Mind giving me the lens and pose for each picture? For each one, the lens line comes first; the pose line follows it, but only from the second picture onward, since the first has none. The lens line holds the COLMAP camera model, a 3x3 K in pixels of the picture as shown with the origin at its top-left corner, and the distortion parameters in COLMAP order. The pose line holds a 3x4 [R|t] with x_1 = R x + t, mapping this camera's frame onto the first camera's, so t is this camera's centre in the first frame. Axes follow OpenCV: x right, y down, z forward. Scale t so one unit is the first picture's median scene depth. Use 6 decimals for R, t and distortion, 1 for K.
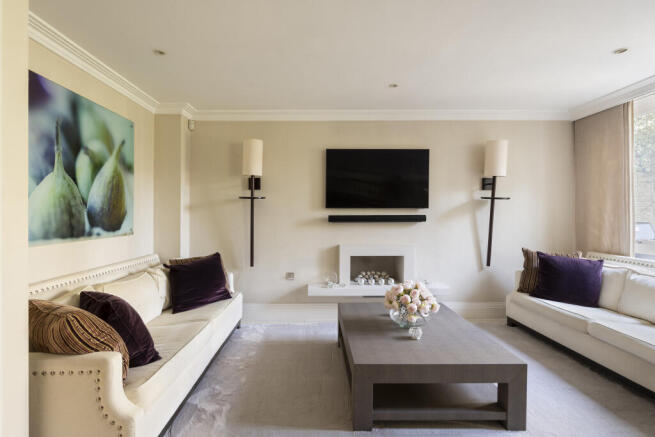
lens RADIAL K [[328.8, 0, 323.3], [0, 328.8, 212.6], [0, 0, 1]] dist [0.002215, 0.000052]
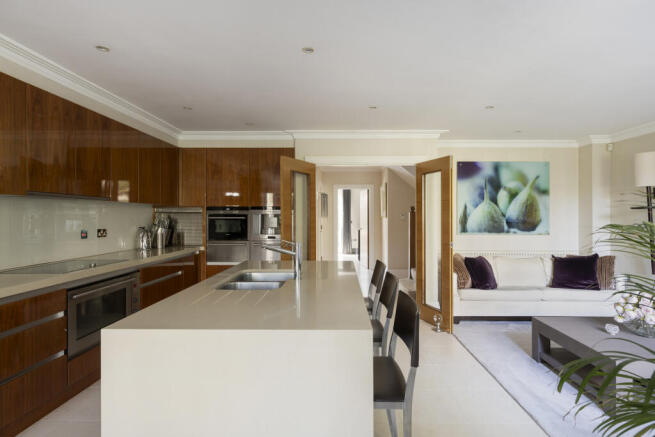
lens RADIAL K [[328.8, 0, 327.4], [0, 328.8, 217.2], [0, 0, 1]] dist [0.002215, 0.000052]
pose [[-0.044638, 0.002459, -0.999000, 1.202977], [-0.000022, 0.999997, 0.002462, -0.023360], [0.999003, 0.000132, -0.044638, 0.045579]]
